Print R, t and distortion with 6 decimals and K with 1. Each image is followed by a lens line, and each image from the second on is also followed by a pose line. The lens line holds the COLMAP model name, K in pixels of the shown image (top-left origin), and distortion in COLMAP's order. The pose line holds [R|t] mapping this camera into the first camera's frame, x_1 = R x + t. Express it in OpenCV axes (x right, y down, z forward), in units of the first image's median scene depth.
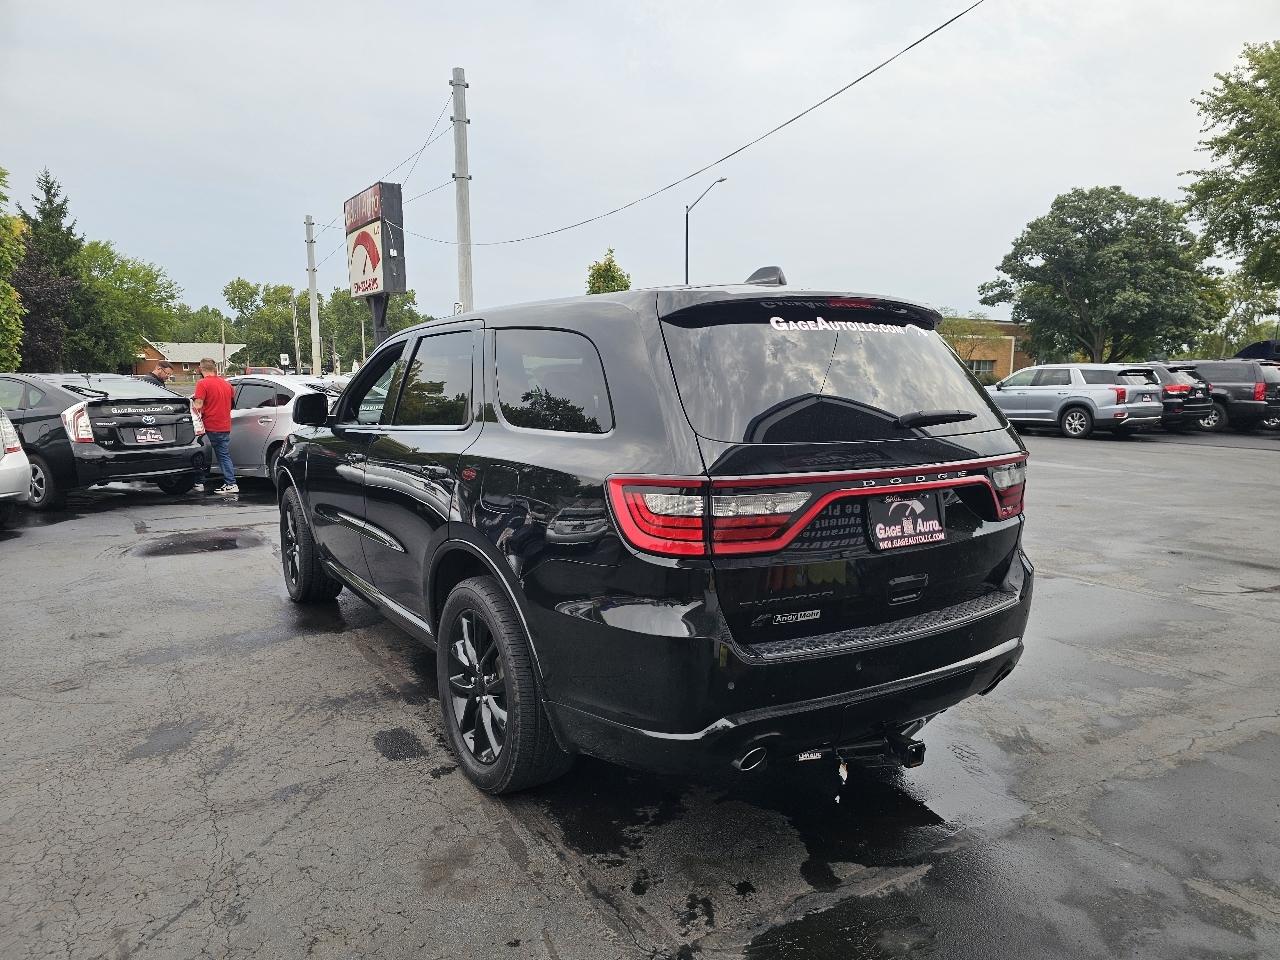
lens RADIAL K [[851.2, 0, 634.8], [0, 851.2, 494.8], [0, 0, 1]] dist [0.061122, -0.051799]
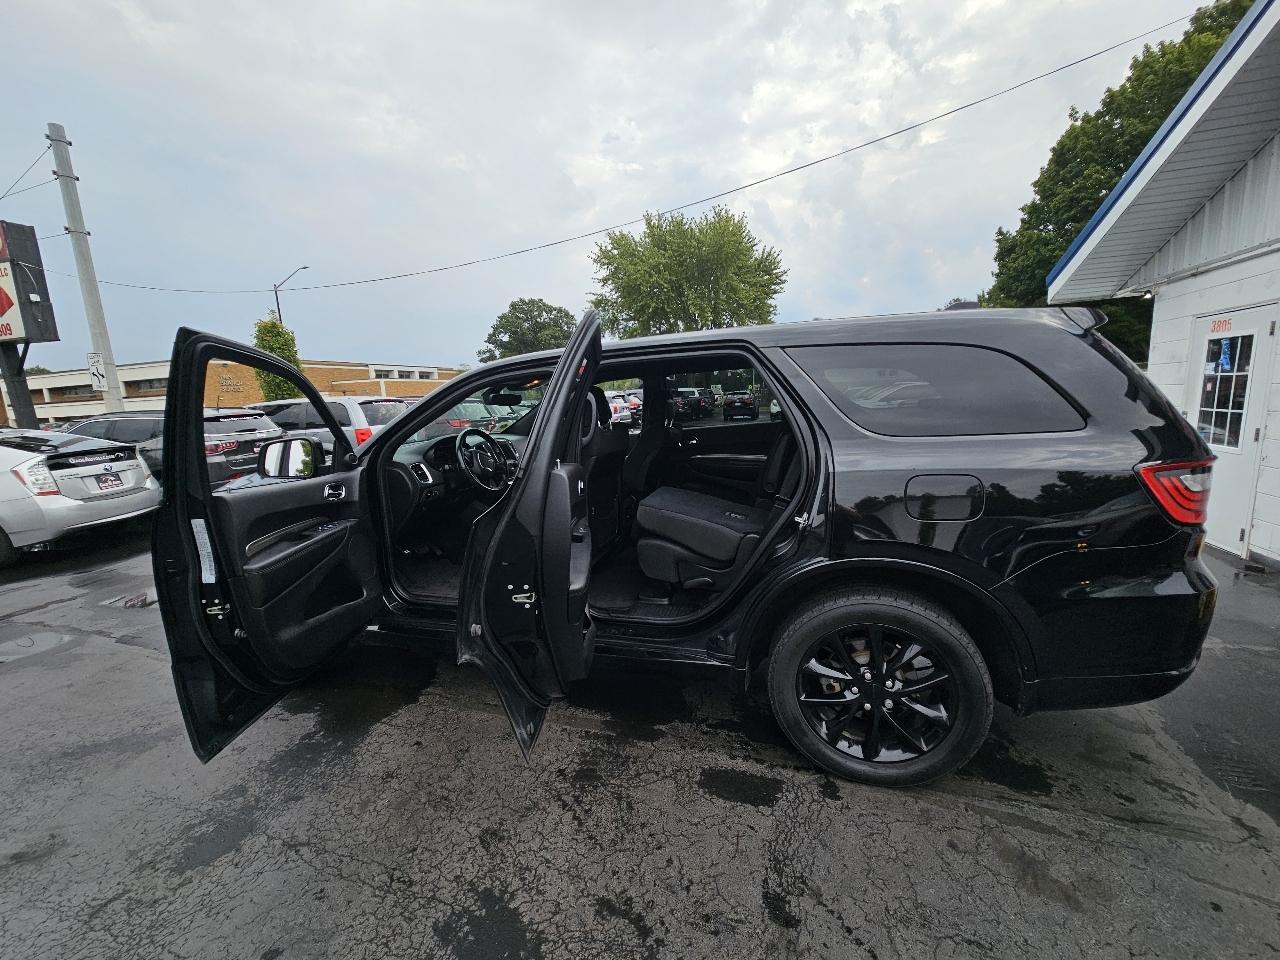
lens RADIAL K [[519.1, 0, 639.1], [0, 519.1, 481.5], [0, 0, 1]] dist [-0.000816, -0.000240]
pose [[0.767996, -0.139097, 0.625167, -0.471771], [0.134823, 0.989369, 0.054504, -0.063065], [-0.626103, 0.042428, 0.778586, 0.425351]]
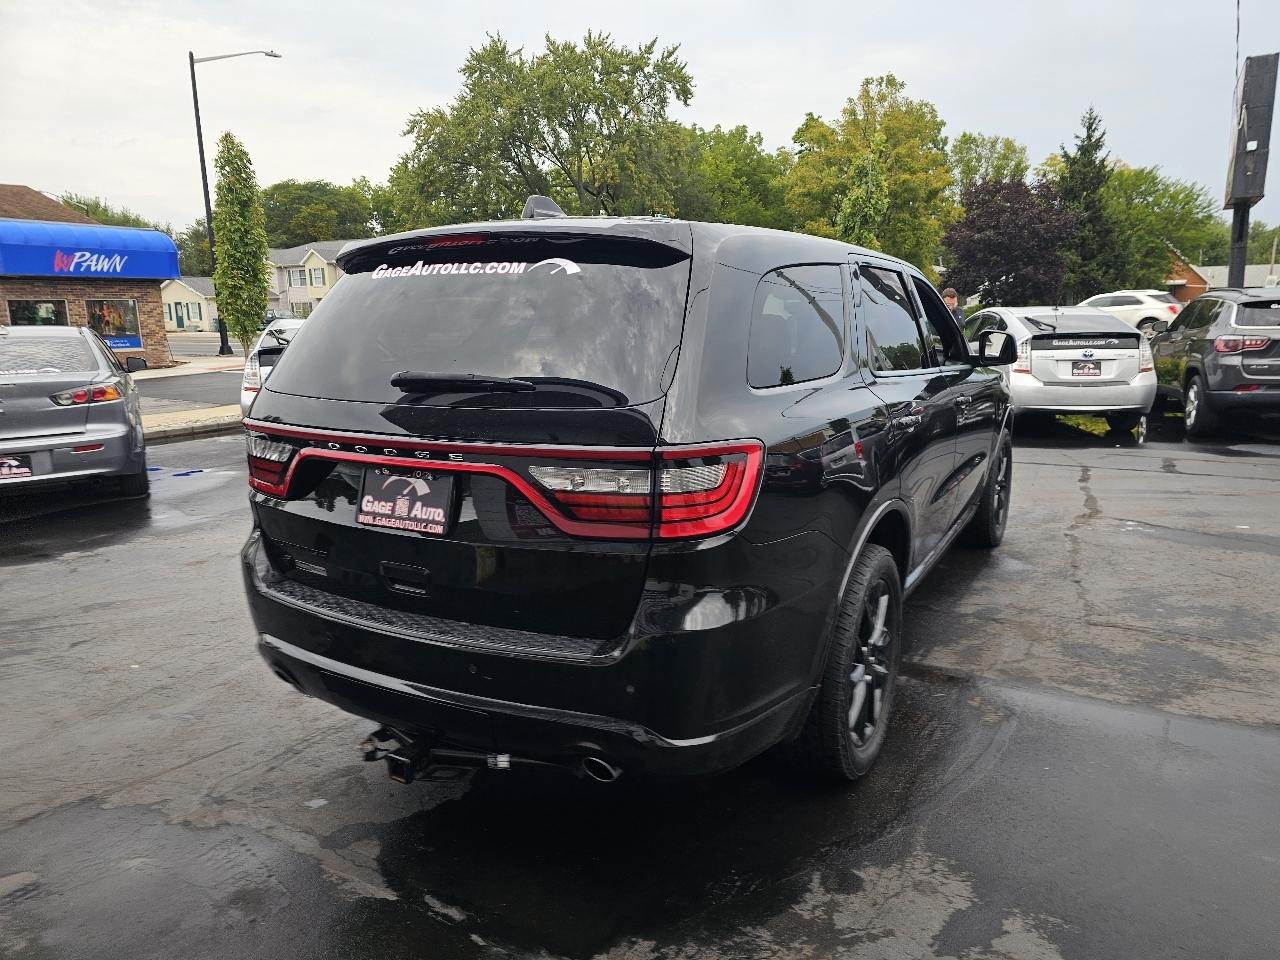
lens RADIAL K [[851.2, 0, 650.4], [0, 851.2, 485.8], [0, 0, 1]] dist [0.061122, -0.051799]
pose [[0.474619, 0.168931, -0.863828, 0.608227], [-0.106428, 0.985223, 0.134196, -0.064874], [0.873733, 0.028243, 0.485584, 0.415834]]
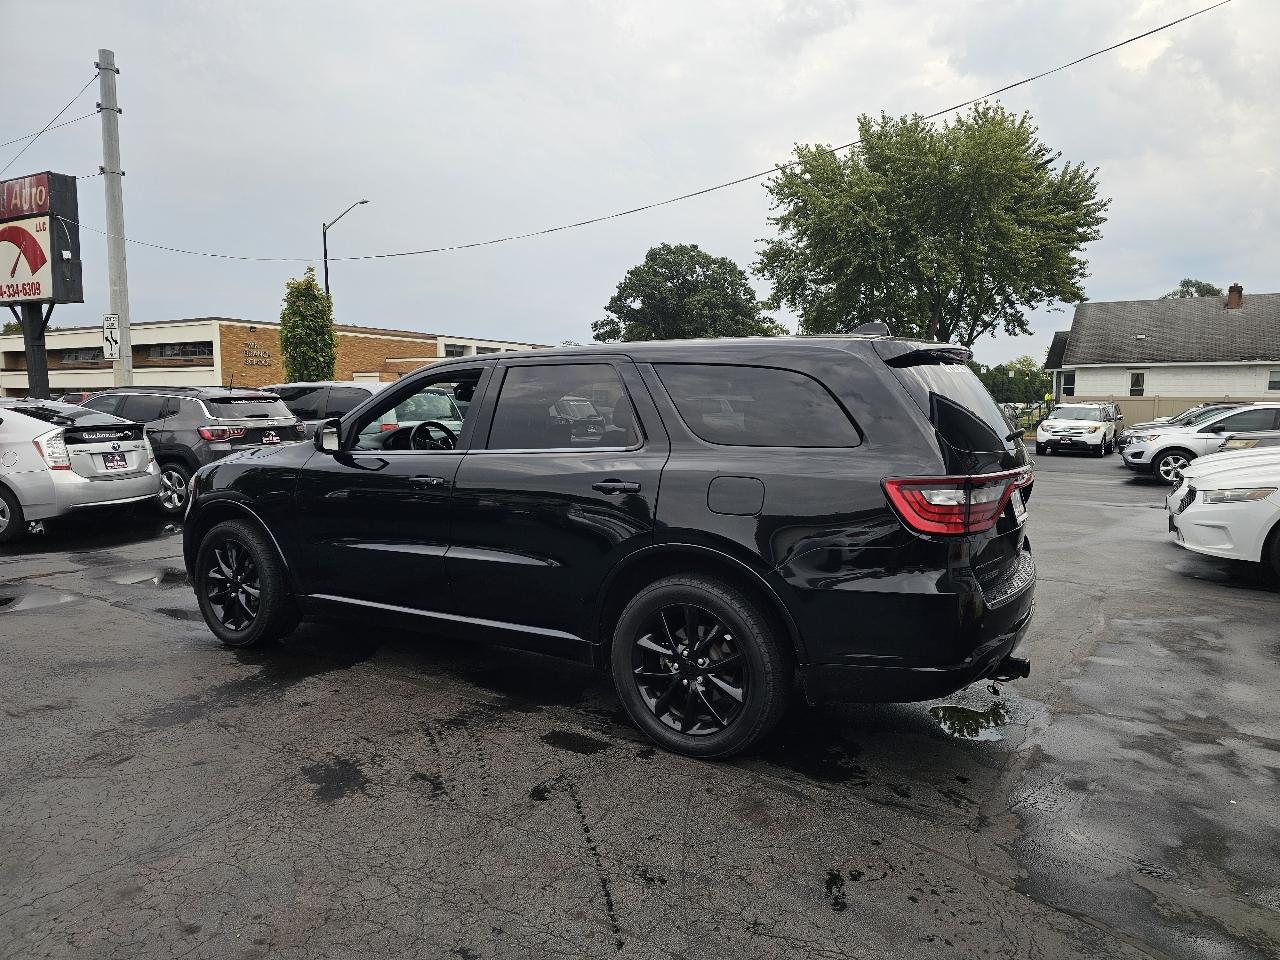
lens RADIAL K [[851.2, 0, 643.3], [0, 851.2, 477.5], [0, 0, 1]] dist [0.061122, -0.051799]
pose [[0.898875, -0.031844, 0.437047, -0.459548], [0.053630, 0.997853, -0.037595, 0.002435], [-0.434911, 0.057232, 0.898653, -0.016370]]
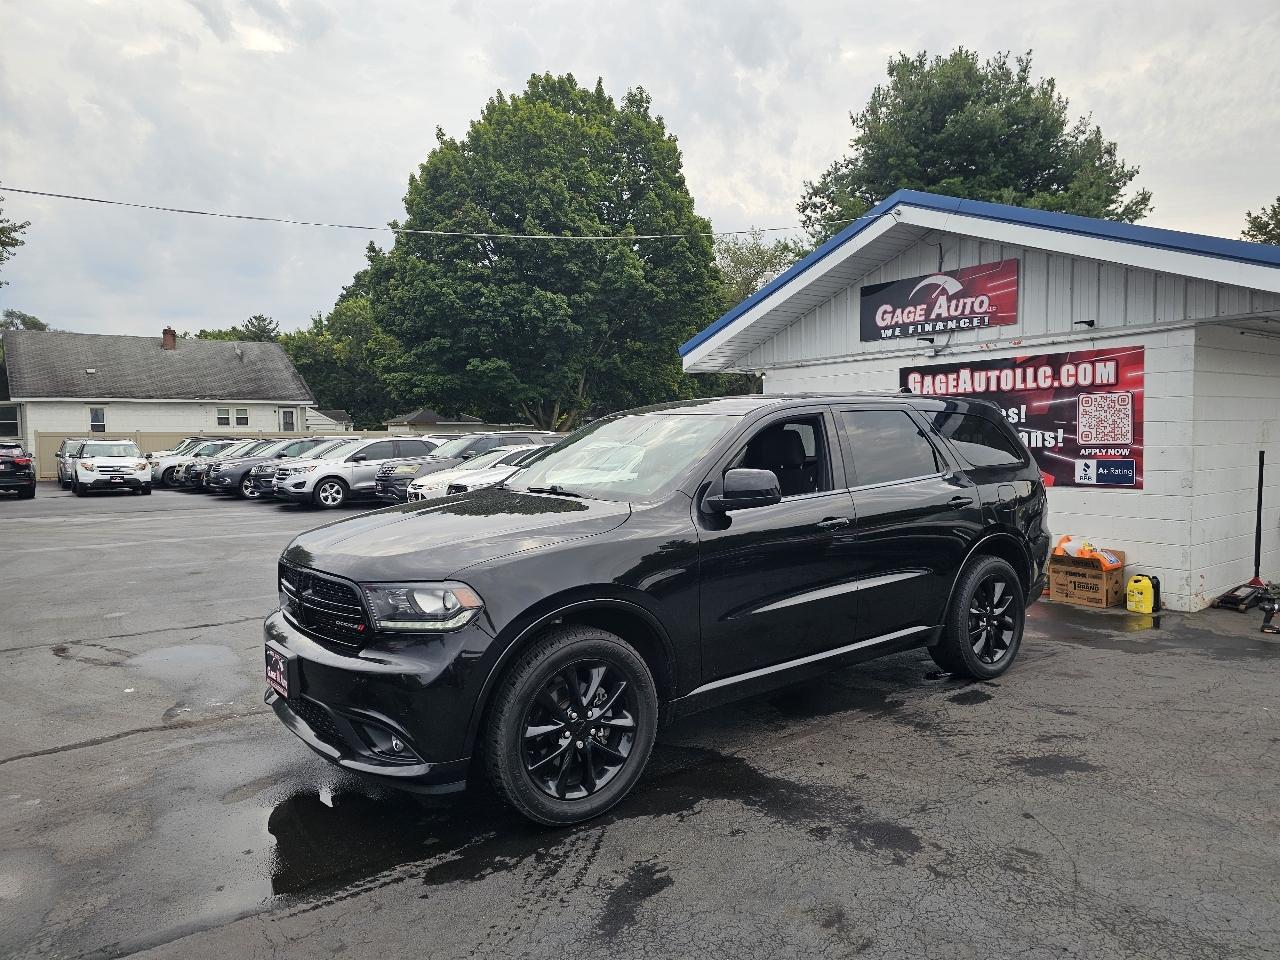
lens RADIAL K [[851.2, 0, 642.1], [0, 851.2, 479.2], [0, 0, 1]] dist [0.061122, -0.051799]
pose [[-0.096425, -0.051987, 0.993982, -1.134920], [0.150457, 0.986399, 0.066186, -0.170215], [-0.983903, 0.155933, -0.087292, 1.122860]]
